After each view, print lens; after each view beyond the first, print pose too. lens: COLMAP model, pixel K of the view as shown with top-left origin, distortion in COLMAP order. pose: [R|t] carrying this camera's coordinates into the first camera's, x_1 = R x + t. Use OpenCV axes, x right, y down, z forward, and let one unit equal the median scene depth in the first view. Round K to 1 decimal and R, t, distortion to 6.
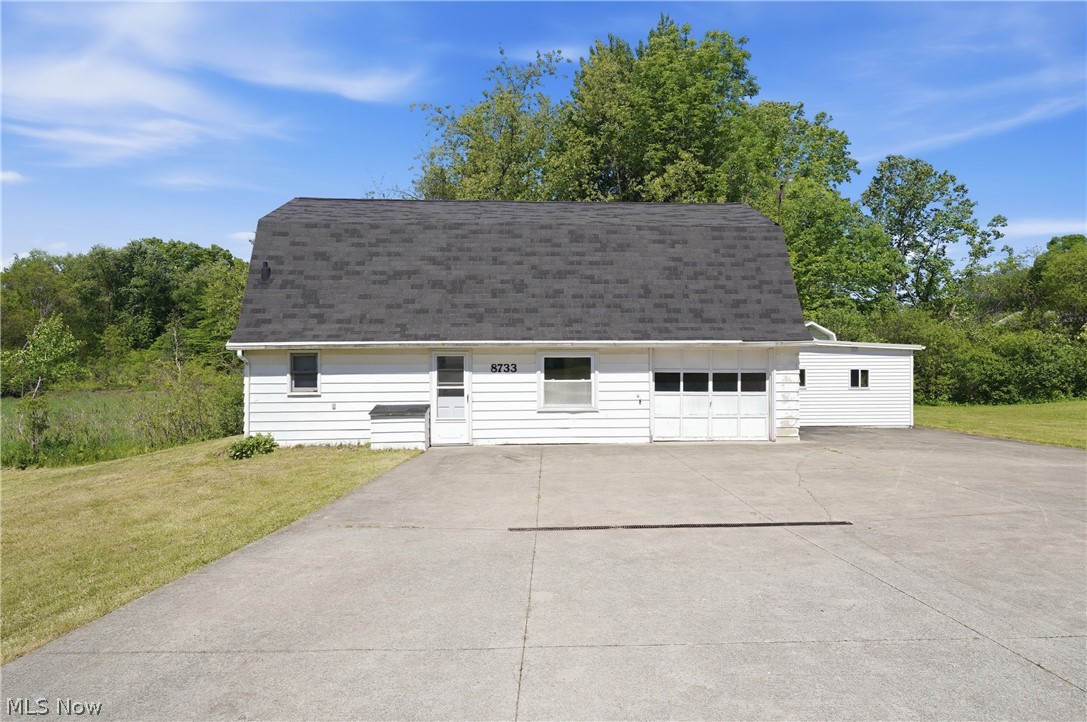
lens RADIAL K [[584.6, 0, 543.5], [0, 584.6, 361.0], [0, 0, 1]] dist [-0.001753, -0.000191]
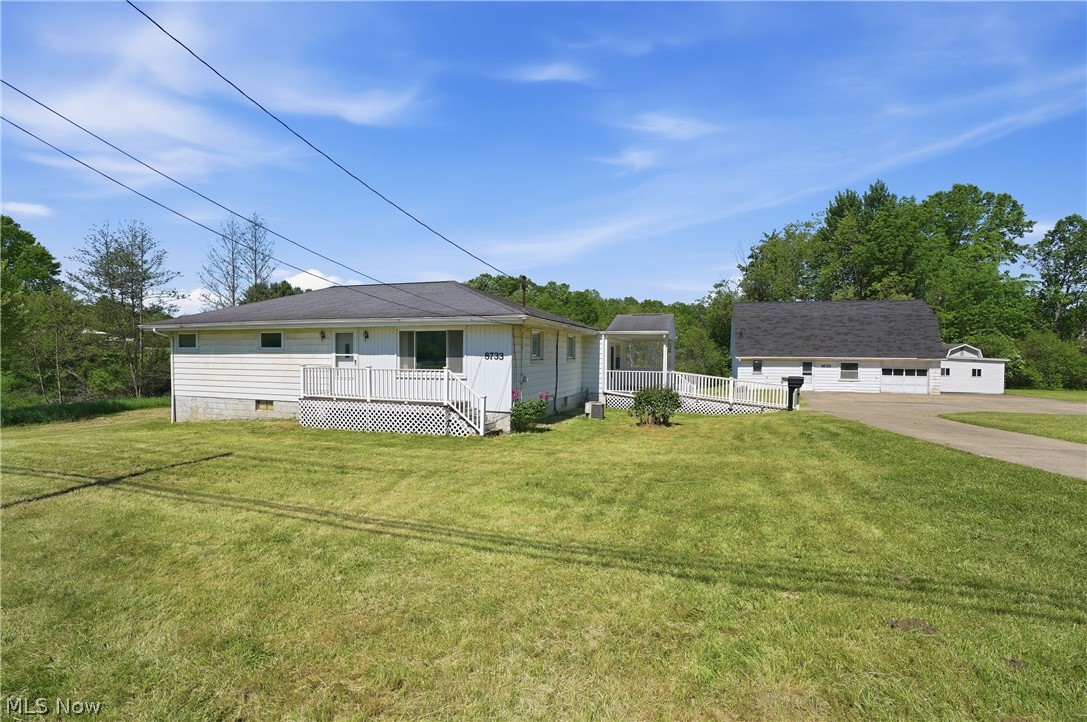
lens RADIAL K [[507.1, 0, 543.5], [0, 507.1, 361.0], [0, 0, 1]] dist [-0.064373, 0.023895]
pose [[0.935716, 0.016461, -0.352370, -0.521088], [-0.011045, 0.999788, 0.017376, -0.041925], [0.352581, -0.012367, 0.935699, -1.892502]]
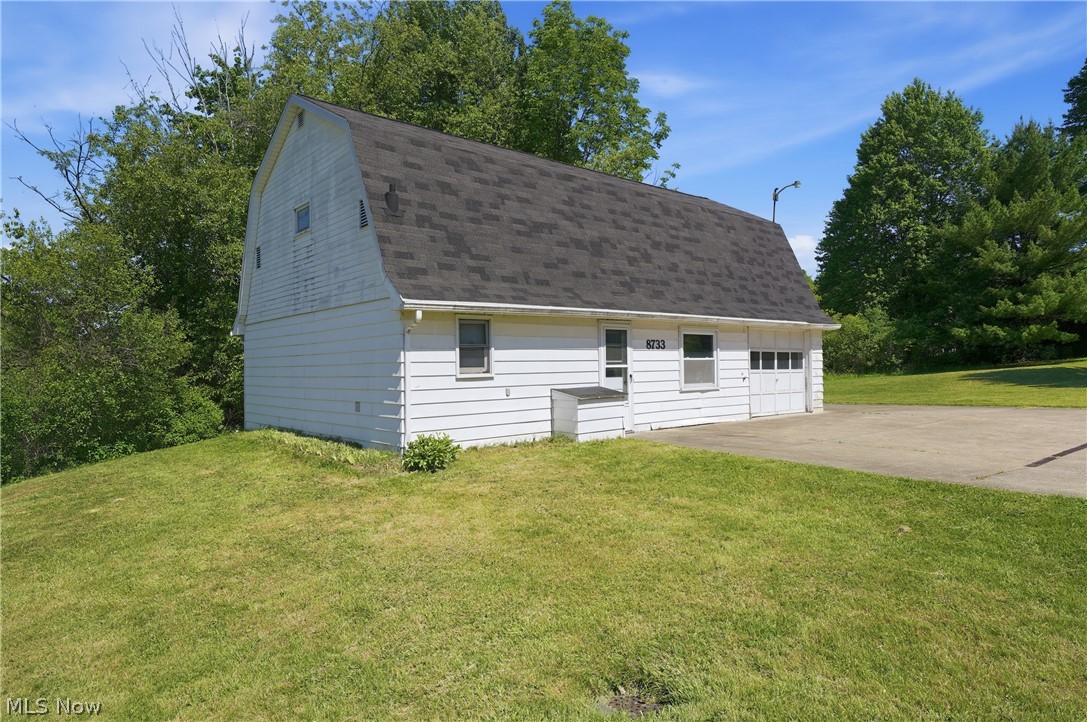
lens RADIAL K [[670.3, 0, 543.5], [0, 670.3, 361.0], [0, 0, 1]] dist [-0.001524, -0.001071]
pose [[0.793750, -0.002345, 0.608240, -0.819667], [0.013002, 0.999829, -0.013113, 0.048279], [-0.608105, 0.018317, 0.793645, 0.282681]]
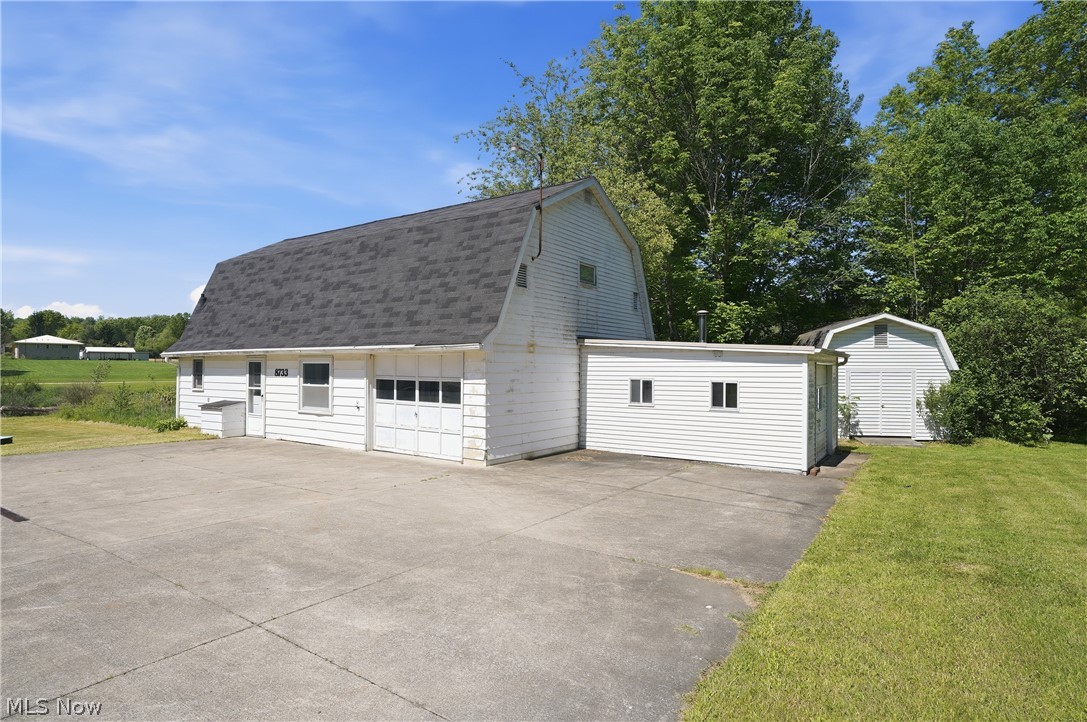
lens RADIAL K [[580.9, 0, 543.5], [0, 580.9, 361.0], [0, 0, 1]] dist [-0.000406, -0.000023]
pose [[0.793362, 0.000276, -0.608750, 1.008864], [-0.007796, 0.999922, -0.009707, -0.003281], [0.608700, 0.012447, 0.793303, 0.406909]]
